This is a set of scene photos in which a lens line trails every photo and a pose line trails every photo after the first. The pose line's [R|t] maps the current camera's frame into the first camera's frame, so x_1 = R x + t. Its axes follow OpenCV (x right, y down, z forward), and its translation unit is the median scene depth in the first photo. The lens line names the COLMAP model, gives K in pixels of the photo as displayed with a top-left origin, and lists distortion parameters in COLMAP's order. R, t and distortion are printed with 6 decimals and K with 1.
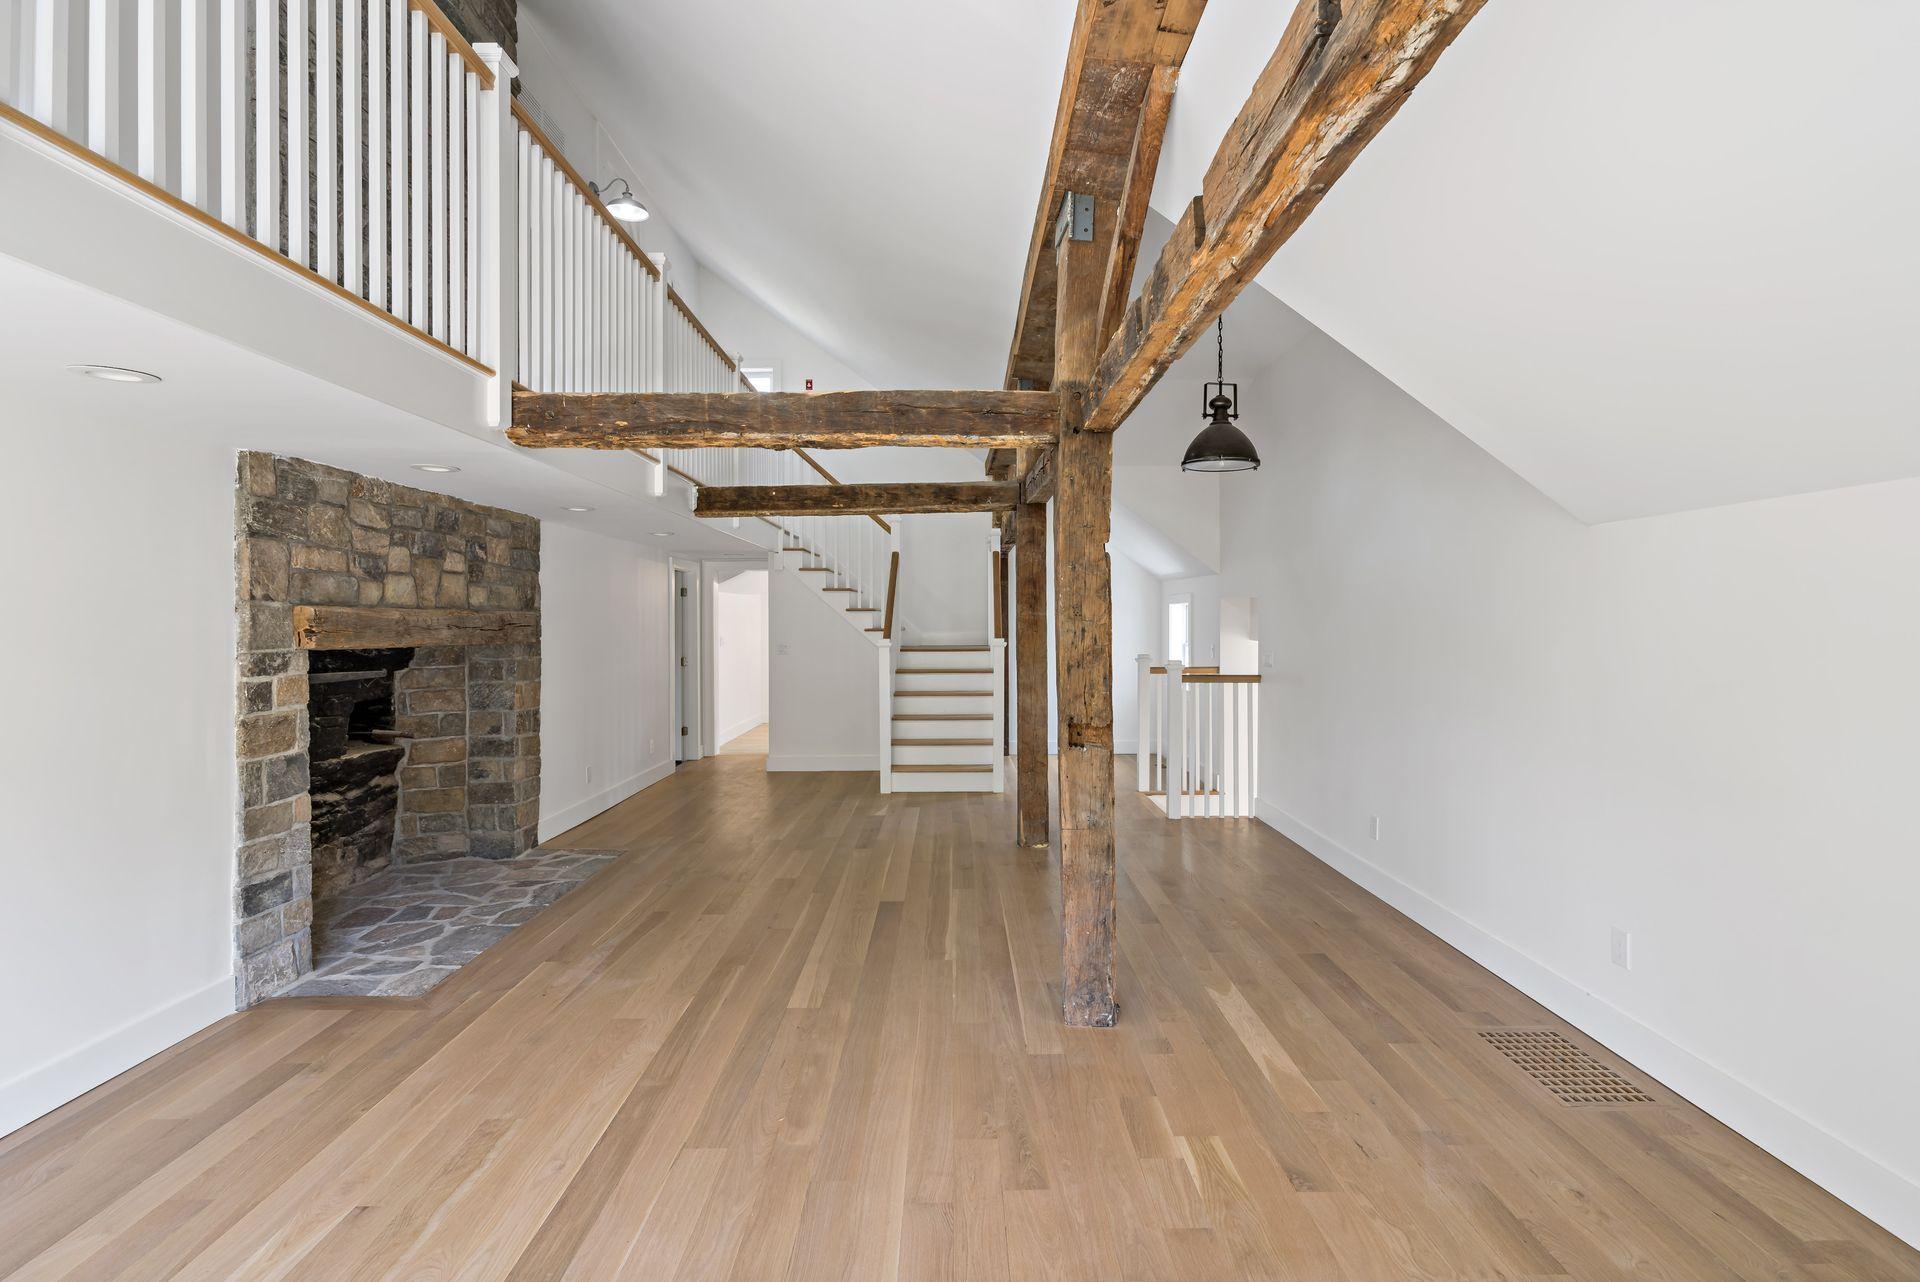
lens RADIAL K [[957.3, 0, 962.9], [0, 957.3, 635.8], [0, 0, 1]] dist [-0.013940, 0.000583]
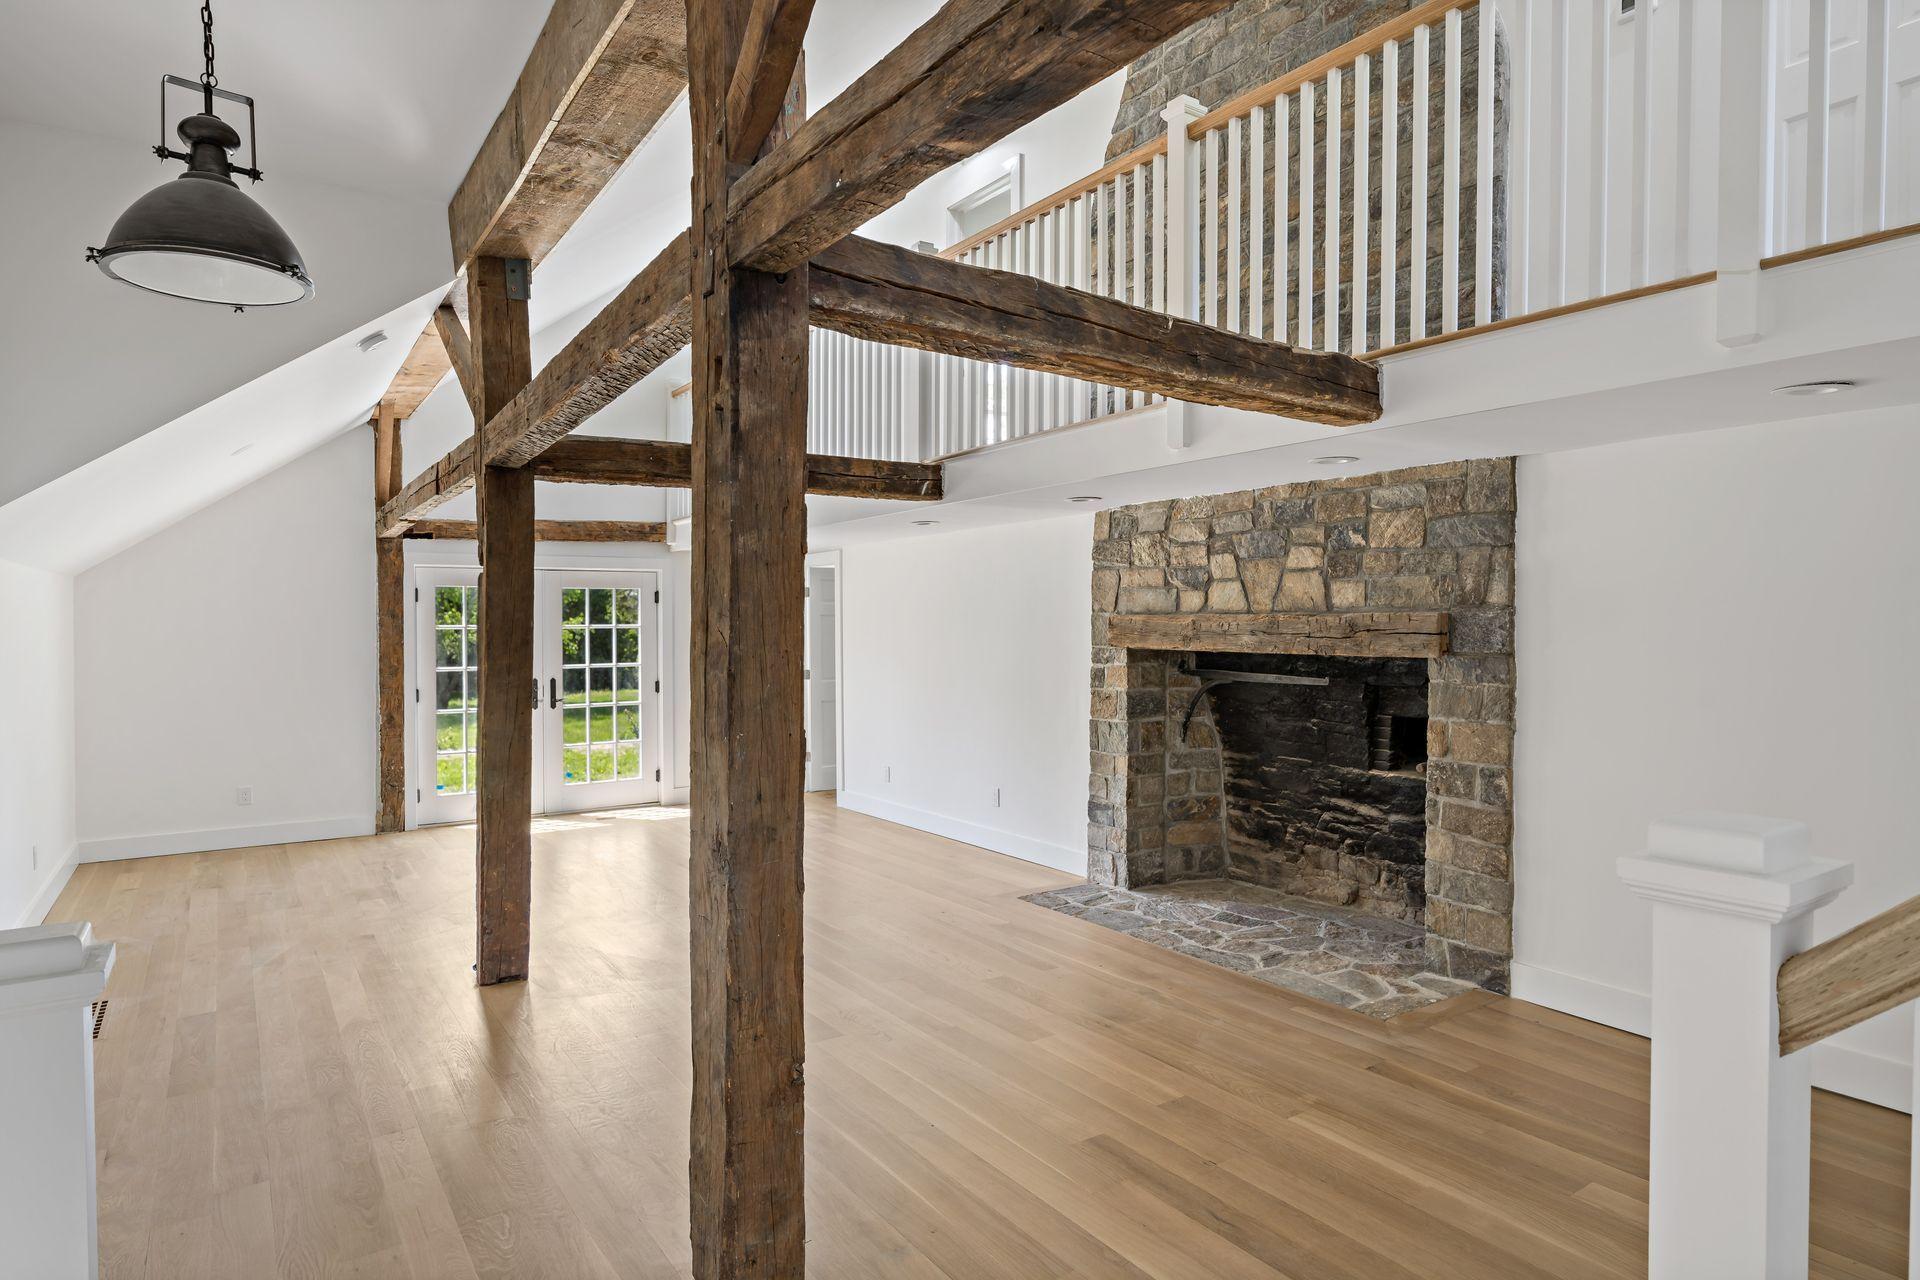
lens RADIAL K [[1080.6, 0, 961.4], [0, 1080.6, 681.0], [0, 0, 1]] dist [-0.017972, 0.000745]
pose [[-0.831393, 0.028948, -0.554931, 0.313068], [-0.006758, 0.998042, 0.062188, -0.028566], [0.555644, 0.055453, -0.829569, 1.925569]]
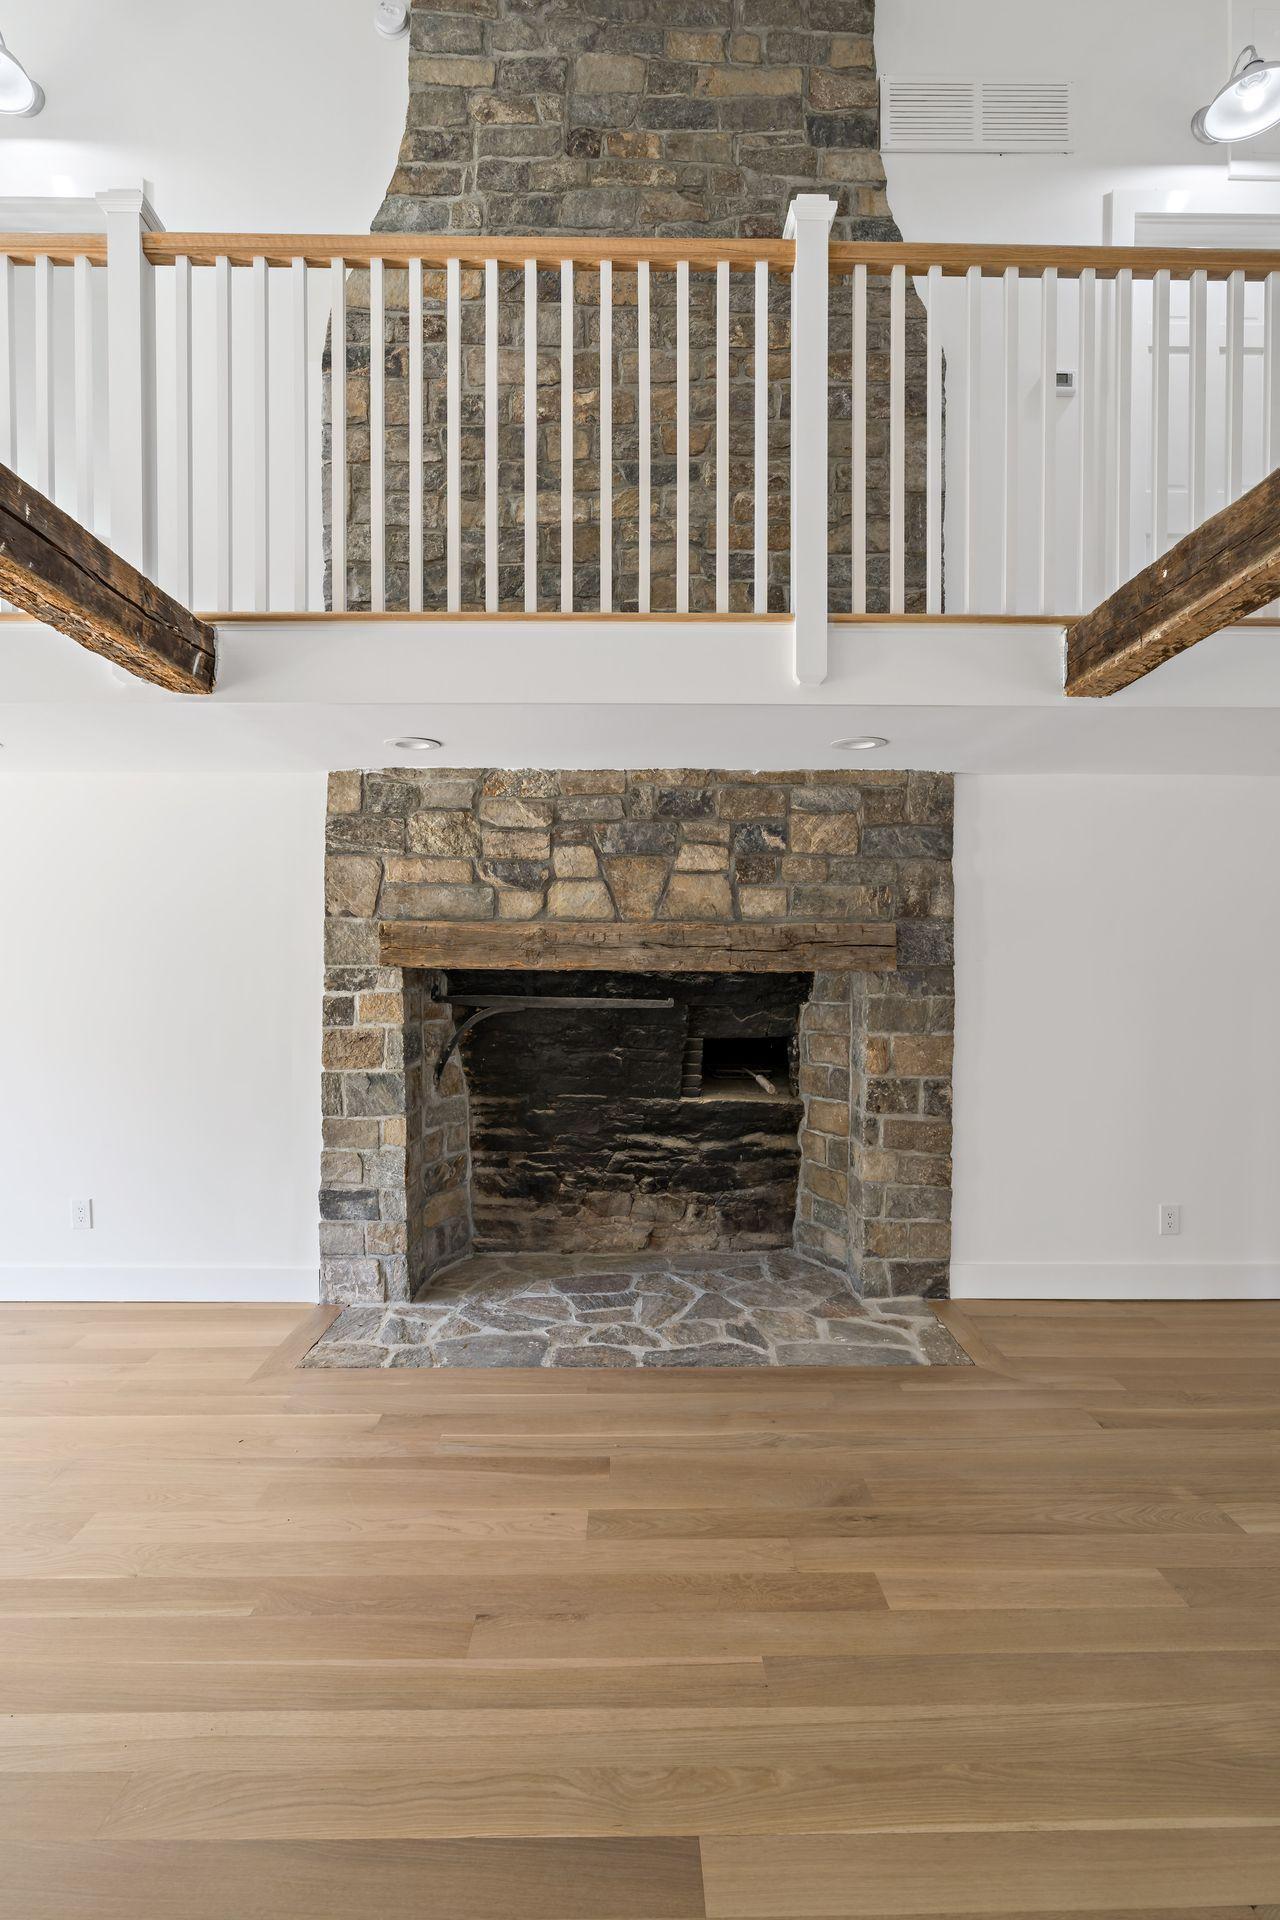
lens RADIAL K [[937.6, 0, 640.6], [0, 937.6, 1006.1], [0, 0, 1]] dist [-0.014983, 0.000946]
pose [[0.002136, 0.041467, -0.999138, 0.228153], [-0.017068, 0.998996, 0.041425, 0.009390], [0.999852, 0.016965, 0.002841, 1.117951]]
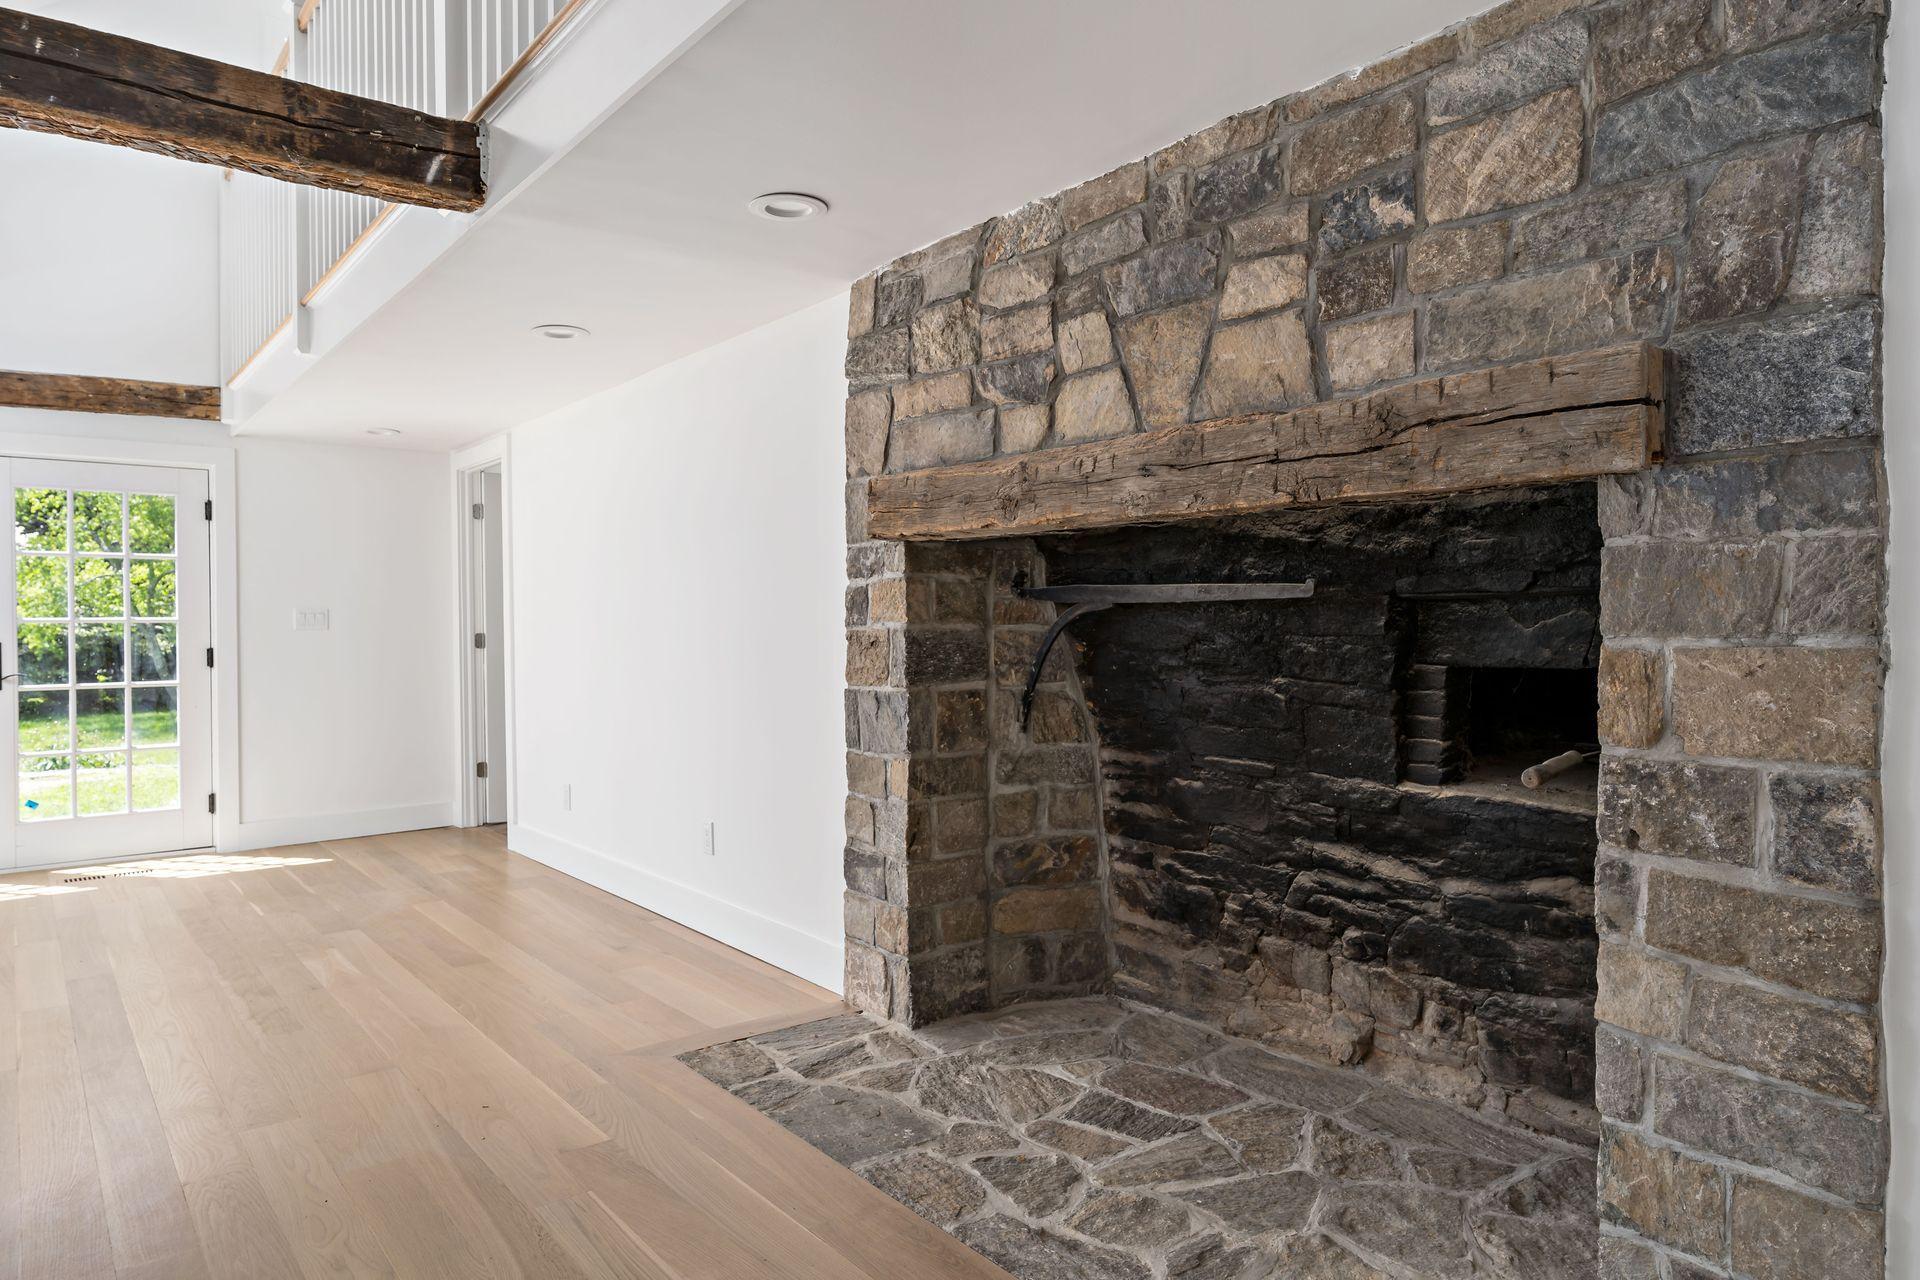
lens RADIAL K [[1188.5, 0, 958.7], [0, 1188.5, 654.1], [0, 0, 1]] dist [-0.012924, 0.018602]
pose [[-0.783763, 0.015254, -0.620872, -0.183159], [-0.007735, 0.999381, 0.034318, 0.058374], [0.621011, 0.031700, -0.783160, 1.513515]]
